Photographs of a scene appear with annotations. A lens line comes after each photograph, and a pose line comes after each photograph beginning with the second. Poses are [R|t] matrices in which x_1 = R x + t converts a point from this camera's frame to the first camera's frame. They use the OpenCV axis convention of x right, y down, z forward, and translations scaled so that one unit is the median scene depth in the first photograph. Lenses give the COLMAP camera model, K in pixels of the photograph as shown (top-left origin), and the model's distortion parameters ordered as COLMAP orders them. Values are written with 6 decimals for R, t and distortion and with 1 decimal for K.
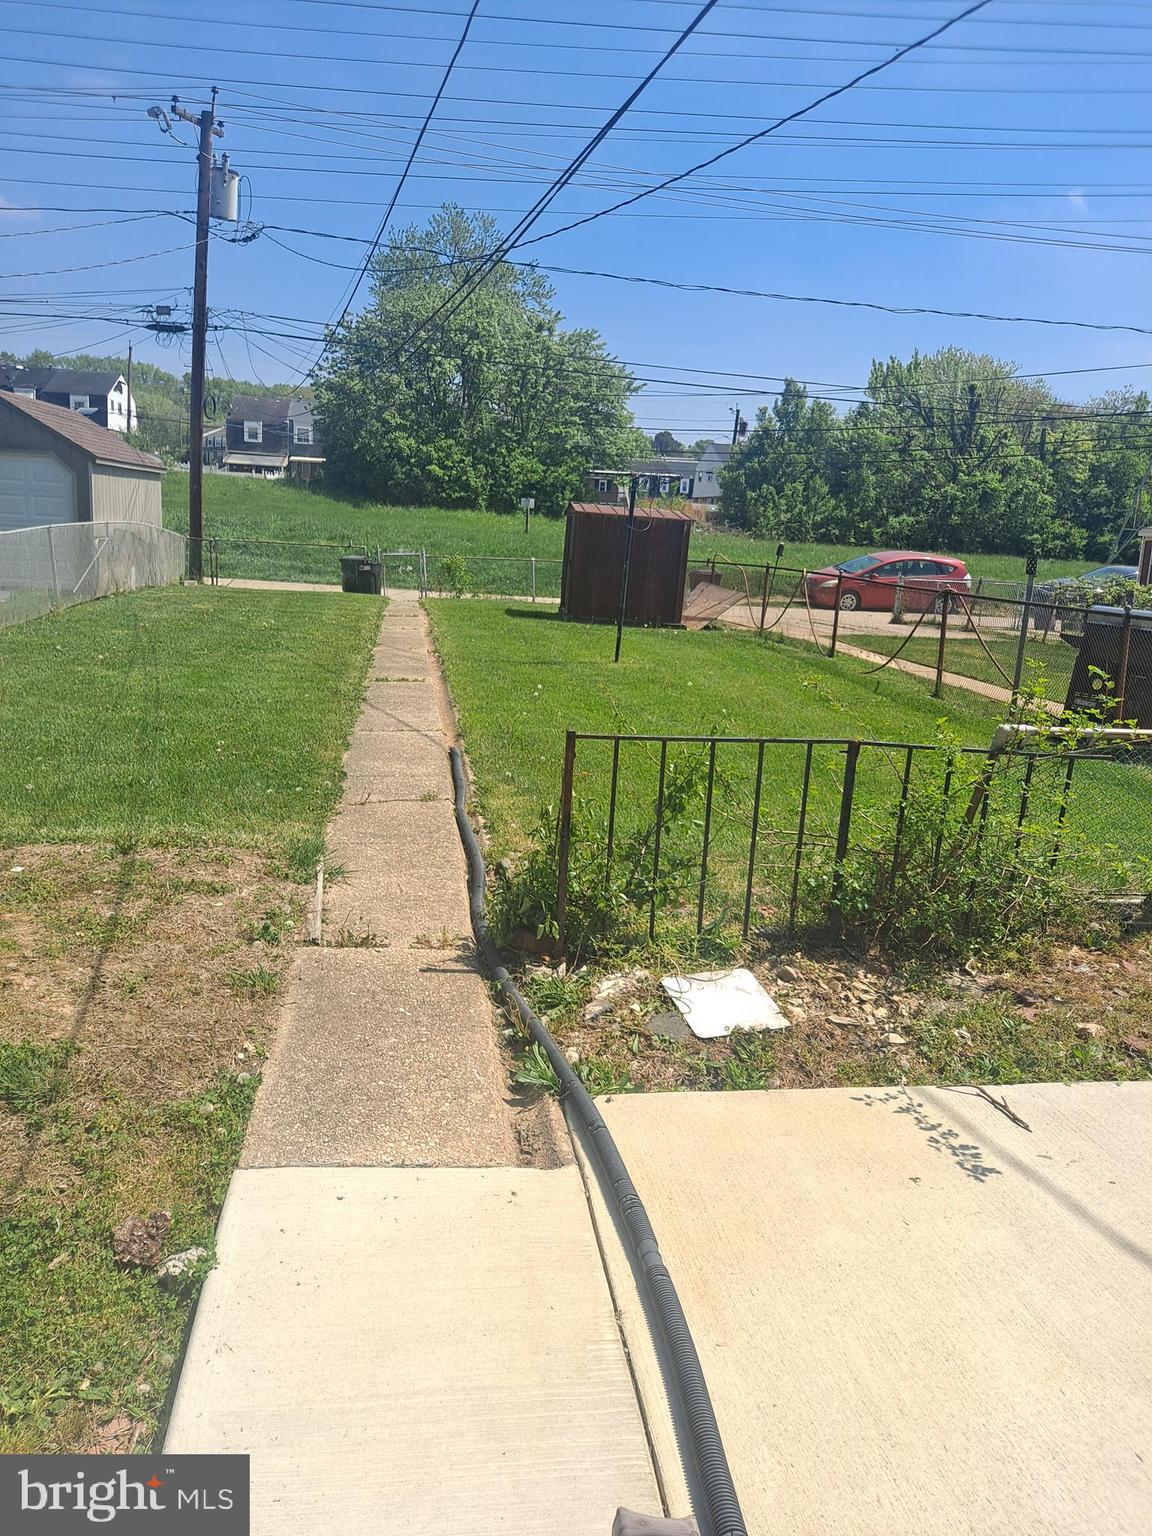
lens RADIAL K [[1140.0, 0, 567.3], [0, 1140.0, 766.6], [0, 0, 1]] dist [0.054087, -0.060824]
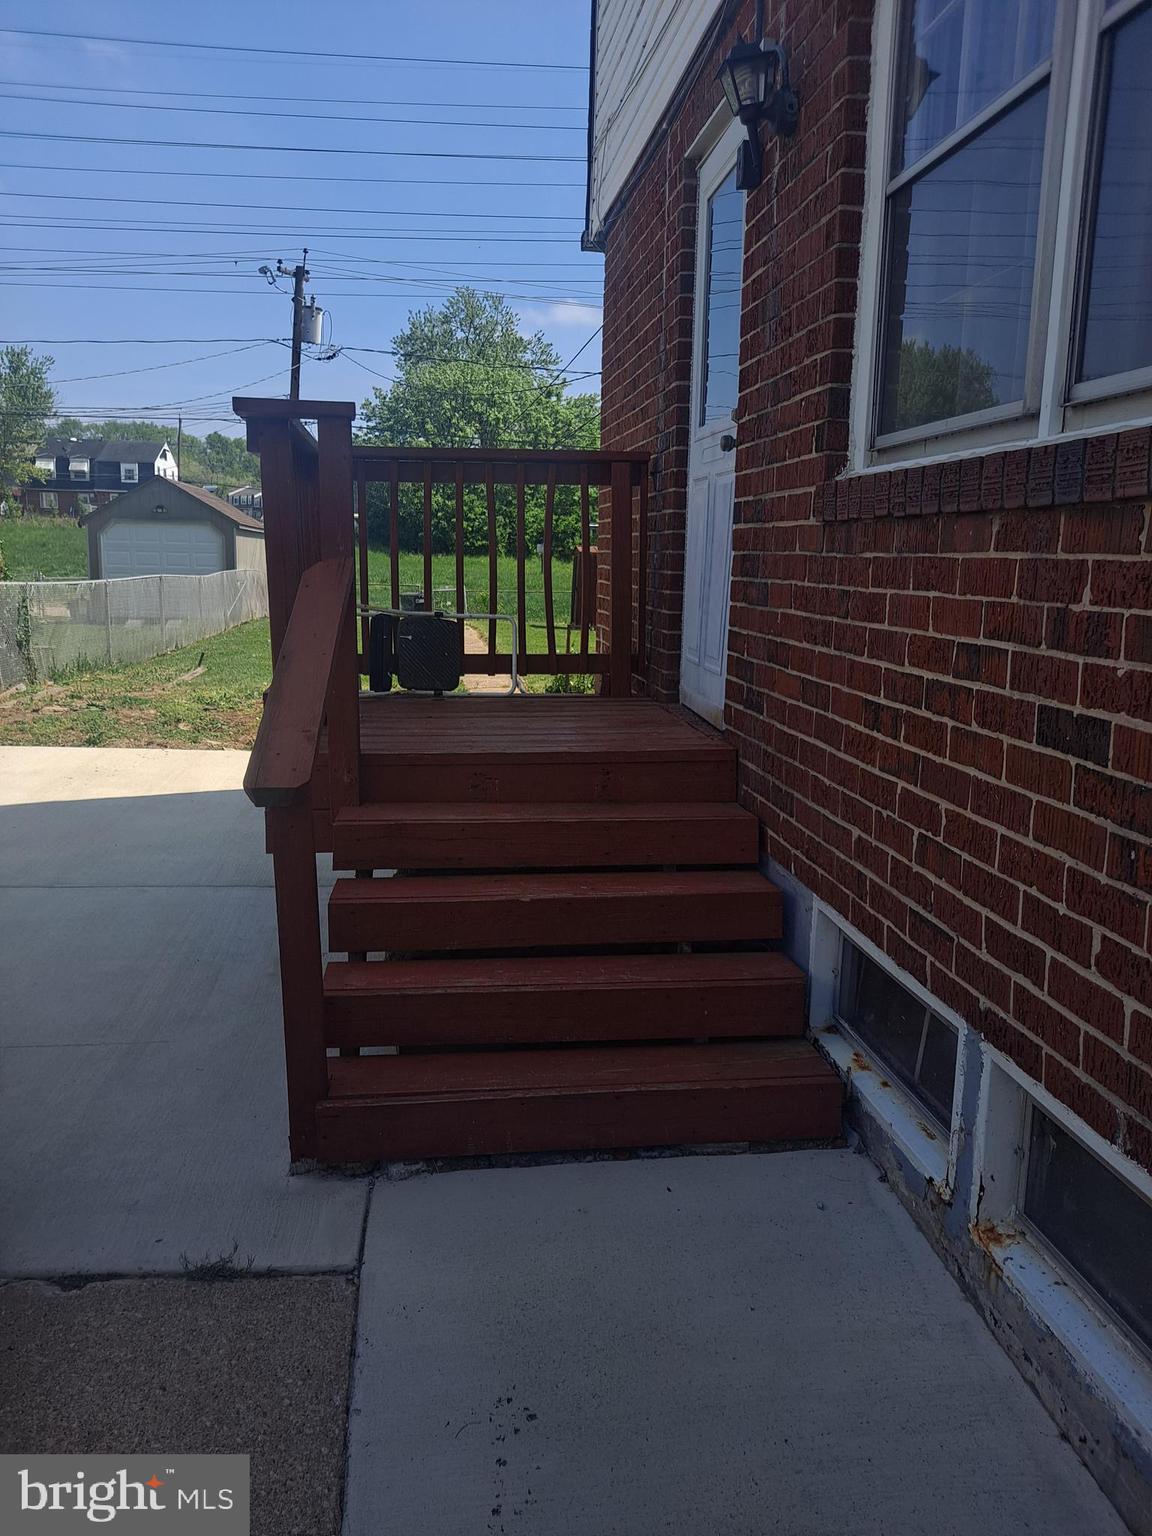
lens RADIAL K [[1140.0, 0, 580.9], [0, 1140.0, 768.2], [0, 0, 1]] dist [0.054087, -0.060824]
pose [[0.999581, -0.028684, -0.003864, 0.001620], [0.028525, 0.998933, -0.036315, 0.028253], [0.004902, 0.036190, 0.999333, -0.119009]]
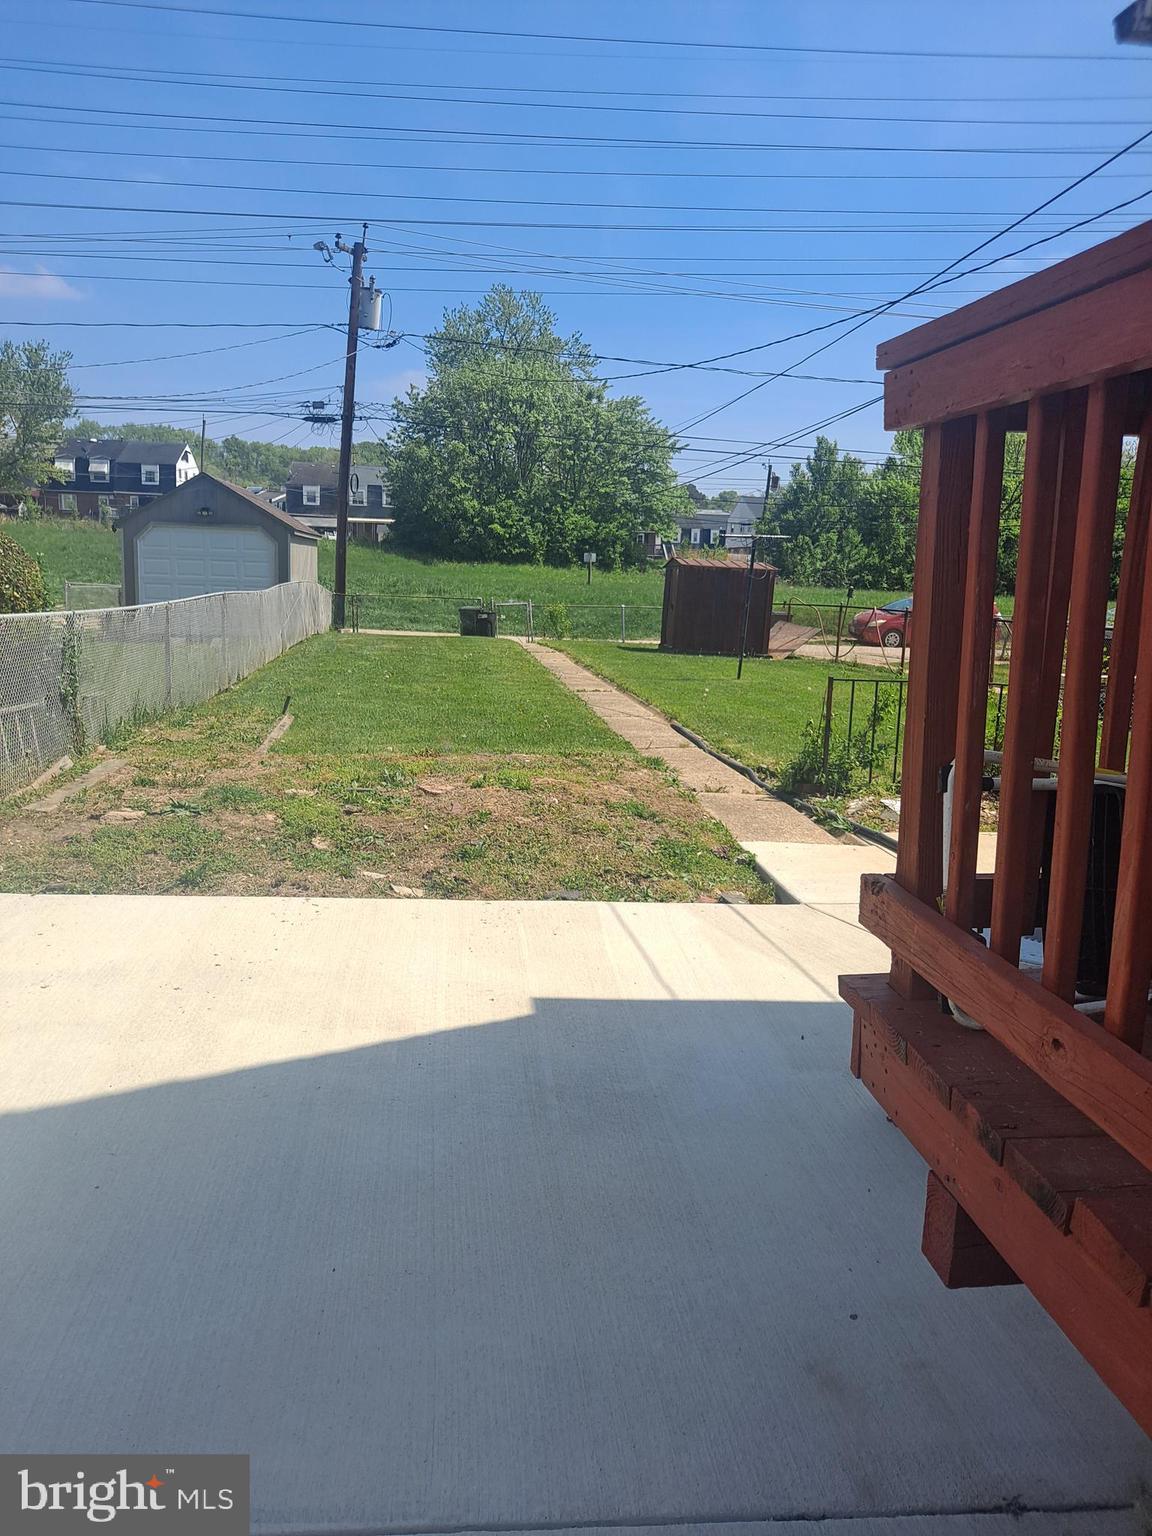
lens RADIAL K [[1140.0, 0, 577.6], [0, 1140.0, 768.2], [0, 0, 1]] dist [0.054087, -0.060824]
pose [[0.999762, -0.016732, -0.014026, -0.027715], [0.016122, 0.998966, -0.042515, 0.013803], [0.014723, 0.042278, 0.998997, -0.066193]]
